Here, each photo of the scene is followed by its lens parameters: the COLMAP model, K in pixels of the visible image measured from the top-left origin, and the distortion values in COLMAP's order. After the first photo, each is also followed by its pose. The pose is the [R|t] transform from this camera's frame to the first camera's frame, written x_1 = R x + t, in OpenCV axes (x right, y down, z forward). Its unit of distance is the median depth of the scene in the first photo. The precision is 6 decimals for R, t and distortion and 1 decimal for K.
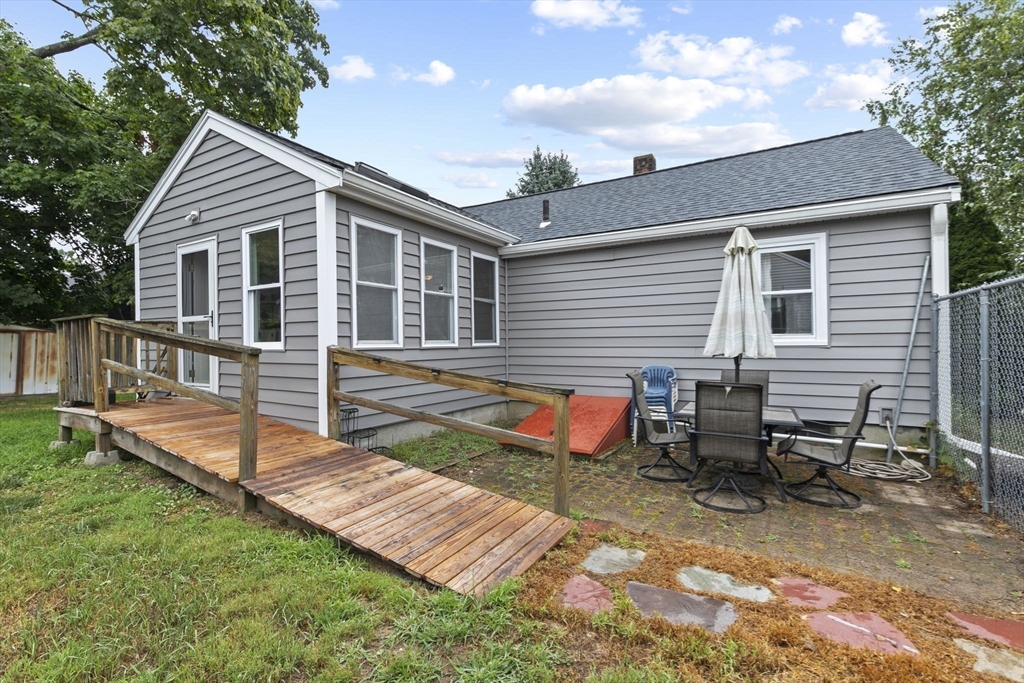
lens RADIAL K [[459.8, 0, 508.7], [0, 459.8, 338.3], [0, 0, 1]] dist [0.009664, -0.001925]
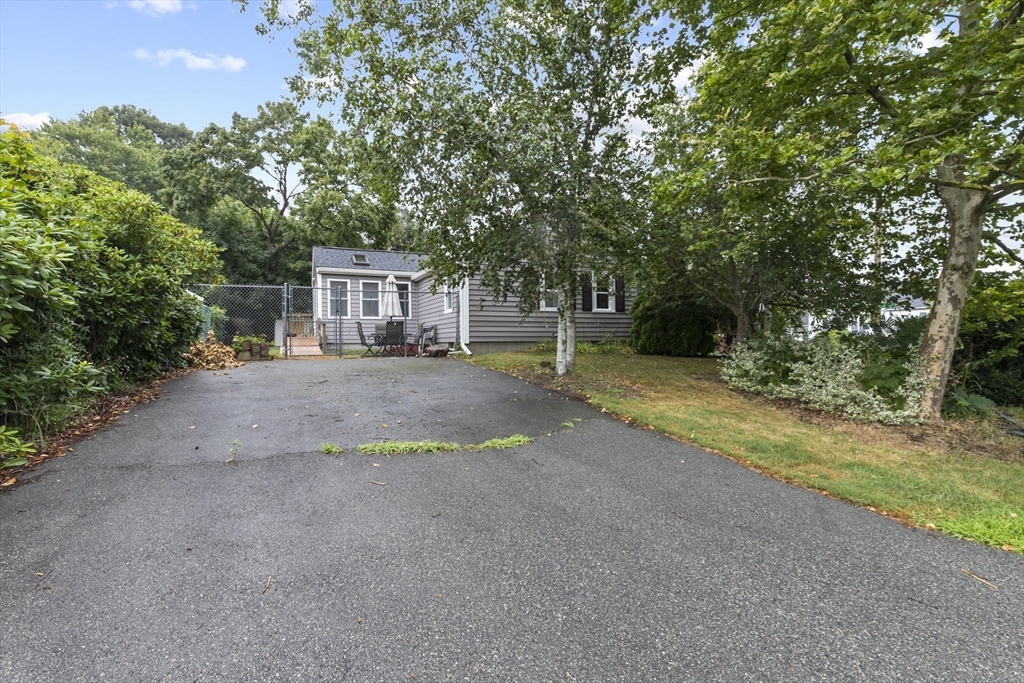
lens RADIAL K [[459.8, 0, 508.7], [0, 459.8, 338.3], [0, 0, 1]] dist [0.009664, -0.001925]
pose [[0.822906, -0.005376, -0.568153, 2.768989], [0.009303, 0.999949, 0.004014, 0.172937], [0.568102, -0.008589, 0.822913, -1.049511]]
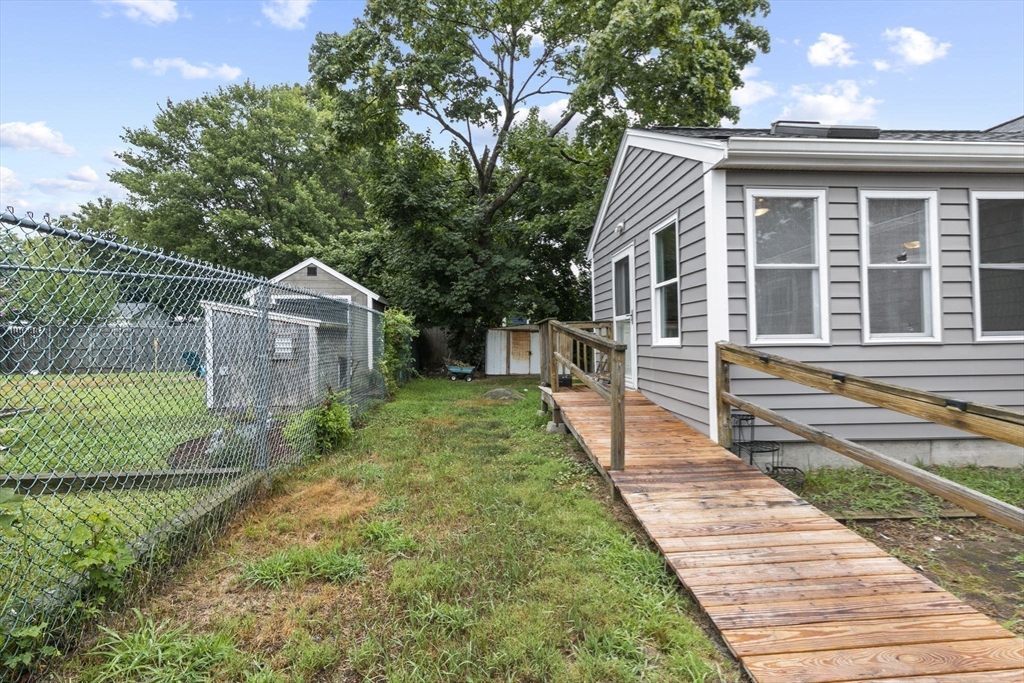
lens RADIAL K [[459.8, 0, 508.7], [0, 459.8, 338.3], [0, 0, 1]] dist [0.009664, -0.001925]
pose [[0.572848, -0.007009, -0.819632, 0.110219], [0.015797, 0.999872, 0.002490, 0.001414], [0.819509, -0.014374, 0.572885, 0.153537]]
